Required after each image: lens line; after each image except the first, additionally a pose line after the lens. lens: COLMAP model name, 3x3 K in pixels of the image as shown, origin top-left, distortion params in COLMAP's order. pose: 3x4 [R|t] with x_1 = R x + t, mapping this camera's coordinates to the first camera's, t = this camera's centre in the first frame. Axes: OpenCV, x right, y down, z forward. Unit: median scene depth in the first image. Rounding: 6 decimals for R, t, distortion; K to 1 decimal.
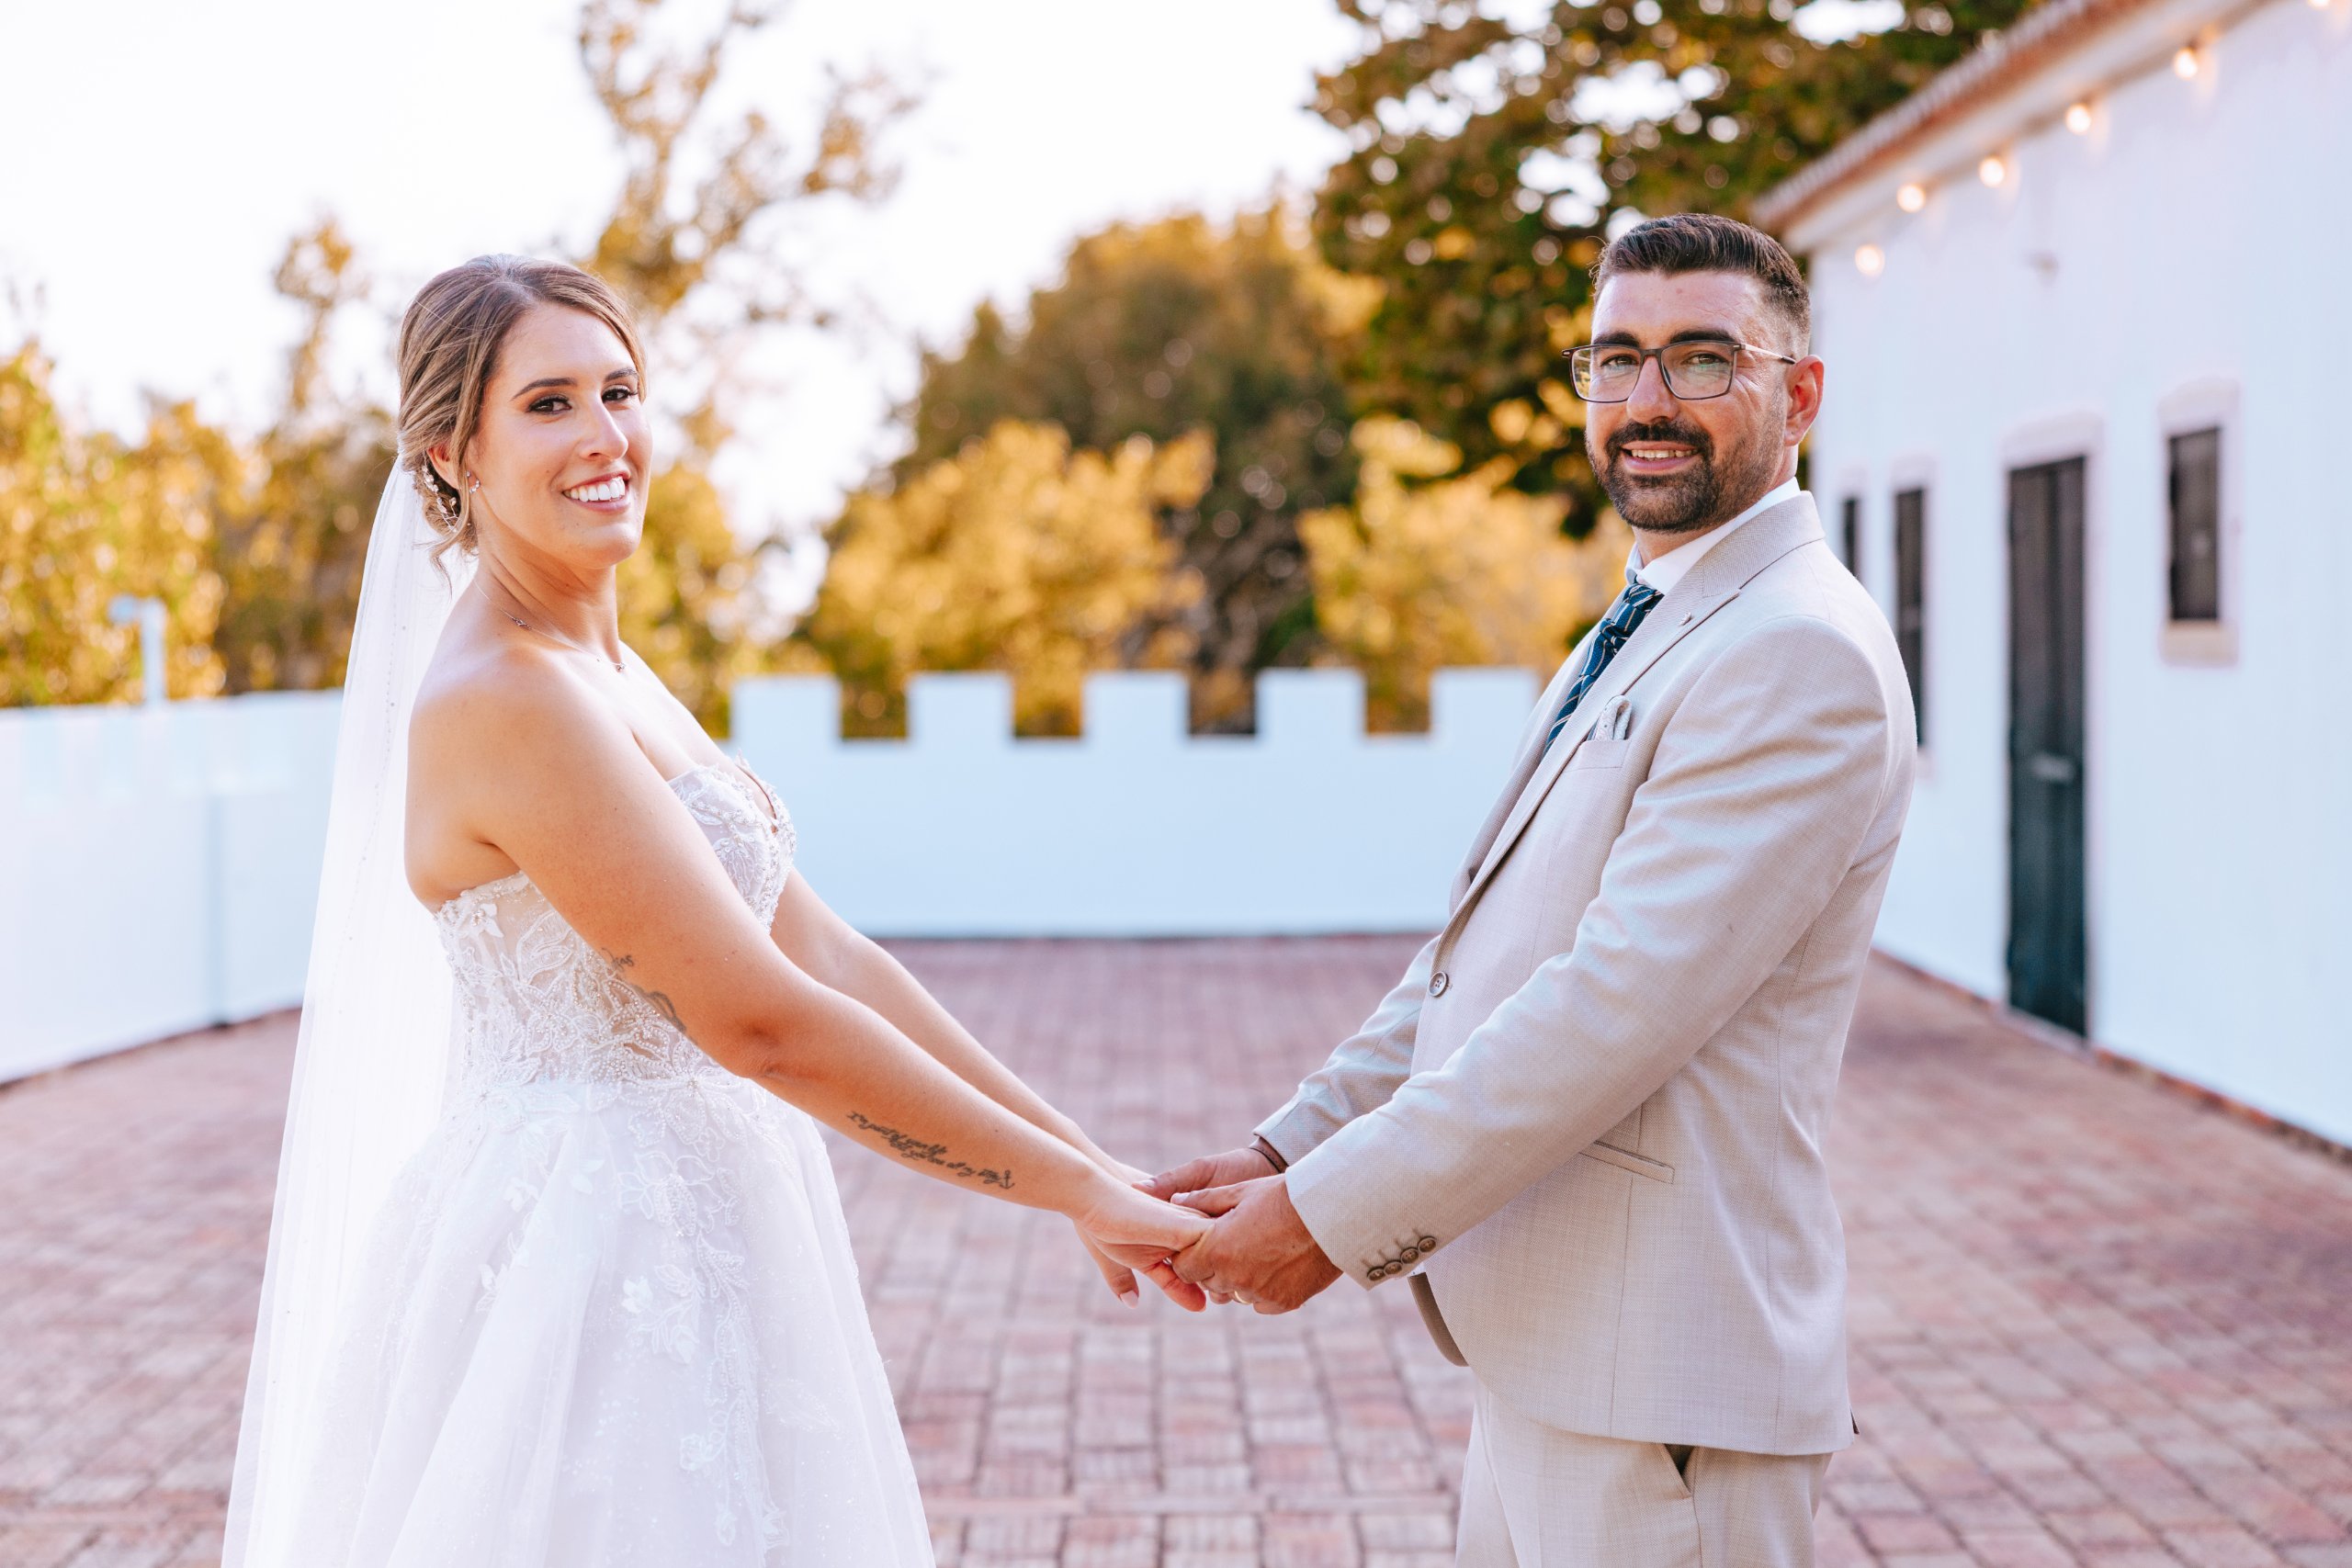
lens RADIAL K [[4613.2, 0, 1177.2], [0, 4613.2, 785.3], [0, 0, 1]] dist [0.015858, -0.043869]
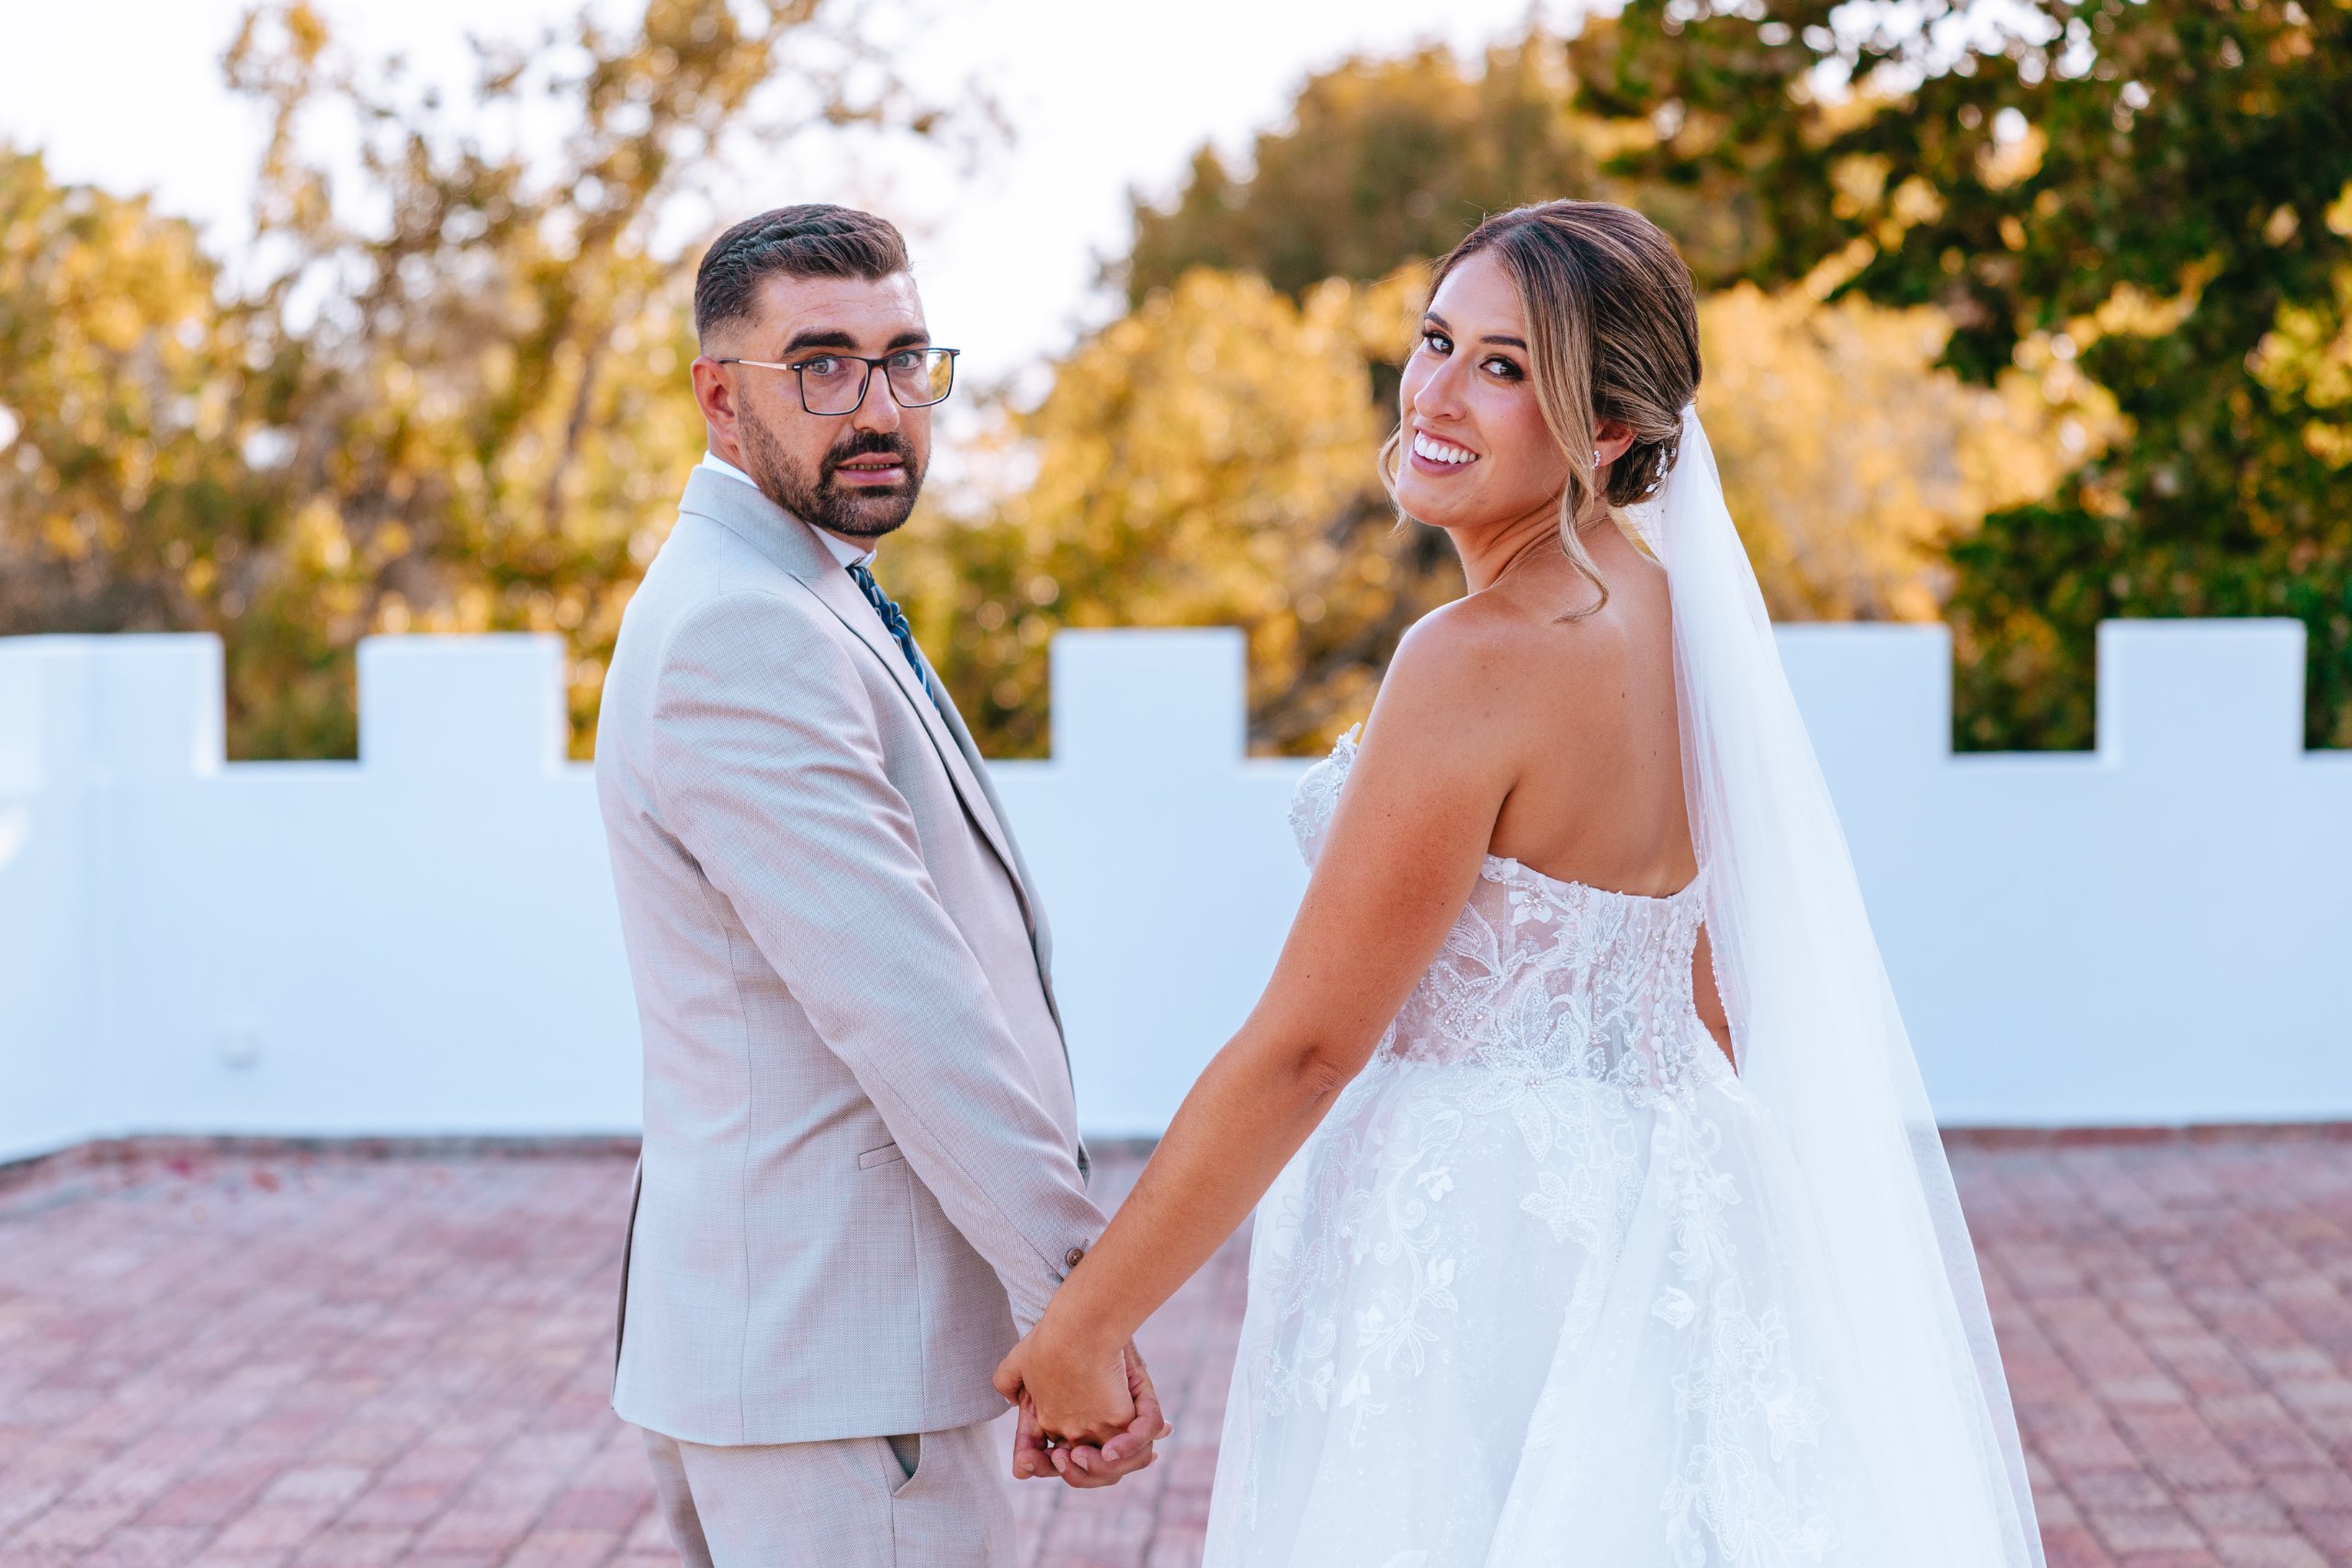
lens RADIAL K [[4613.2, 0, 1177.2], [0, 4613.2, 785.3], [0, 0, 1]] dist [0.015858, -0.043869]
pose [[0.998356, 0.006449, -0.056951, 0.020122], [-0.004993, 0.999658, 0.025673, -0.017018], [0.057097, -0.025347, 0.998047, 0.429871]]
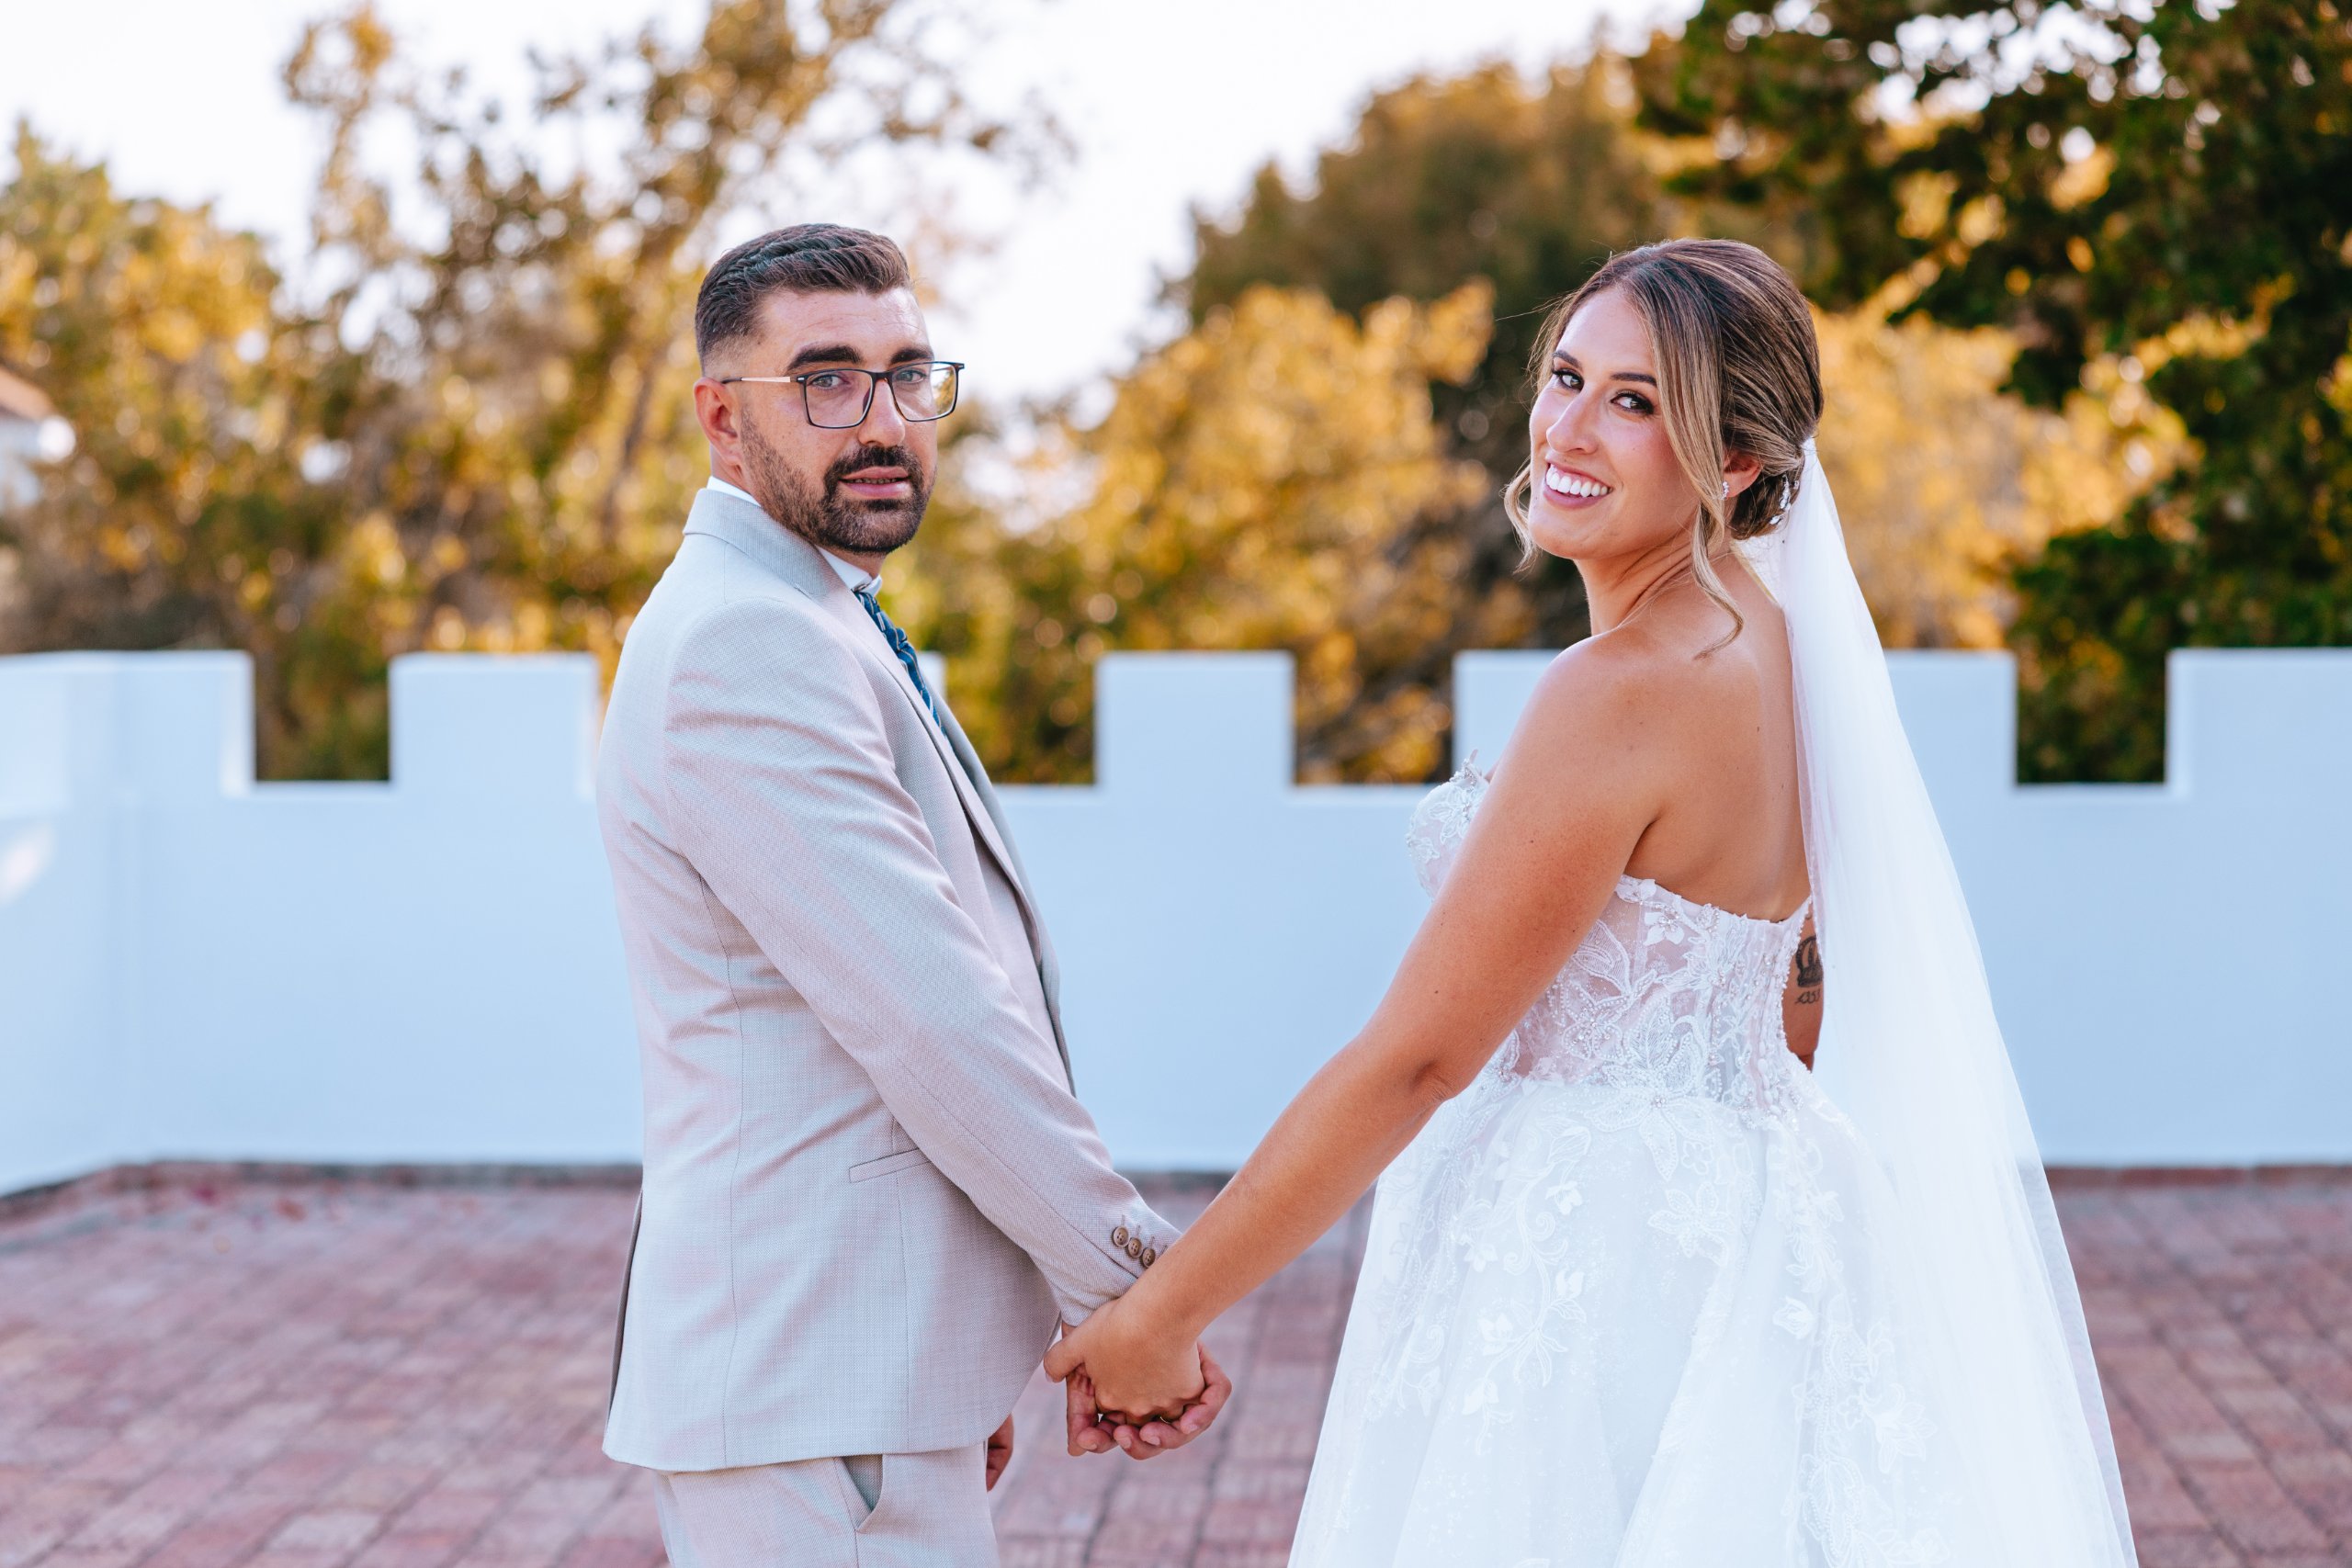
lens RADIAL K [[4613.2, 0, 1177.2], [0, 4613.2, 785.3], [0, 0, 1]] dist [0.015858, -0.043869]
pose [[0.997477, 0.012657, -0.069848, 0.020645], [-0.011150, 0.999697, 0.021925, -0.017453], [0.070104, -0.021091, 0.997317, 0.437120]]
